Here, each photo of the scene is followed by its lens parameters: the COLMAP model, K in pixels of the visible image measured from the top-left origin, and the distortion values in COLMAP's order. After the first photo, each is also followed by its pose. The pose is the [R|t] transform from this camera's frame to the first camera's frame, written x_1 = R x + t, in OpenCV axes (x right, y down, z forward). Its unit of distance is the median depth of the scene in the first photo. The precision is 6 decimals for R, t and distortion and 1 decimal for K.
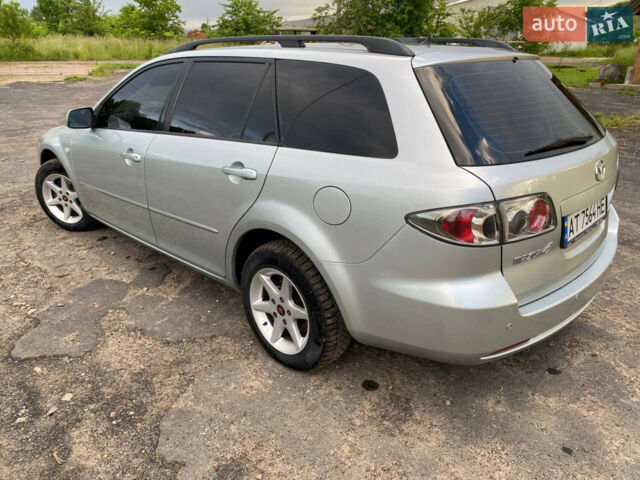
lens RADIAL K [[521.8, 0, 319.6], [0, 521.8, 250.8], [0, 0, 1]] dist [-0.000058, 0.000601]
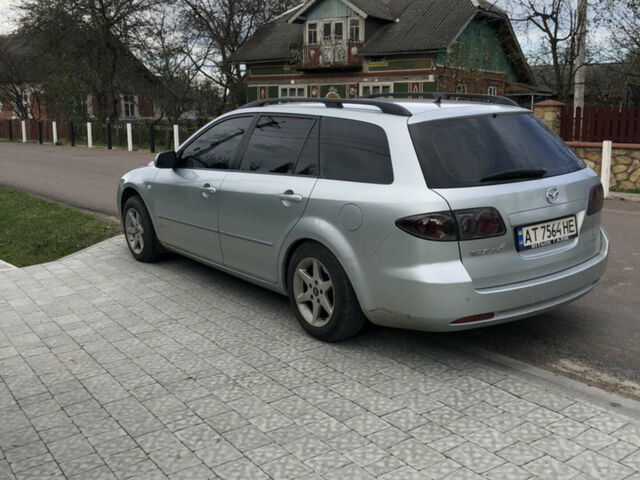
lens RADIAL K [[921.4, 0, 320.0], [0, 921.4, 240.0], [0, 0, 1]] dist [0.003238, 0.011531]
pose [[0.986594, 0.014517, -0.162547, 0.334180], [-0.042519, 0.984502, -0.170144, 0.385284], [0.157557, 0.174774, 0.971921, -1.374661]]
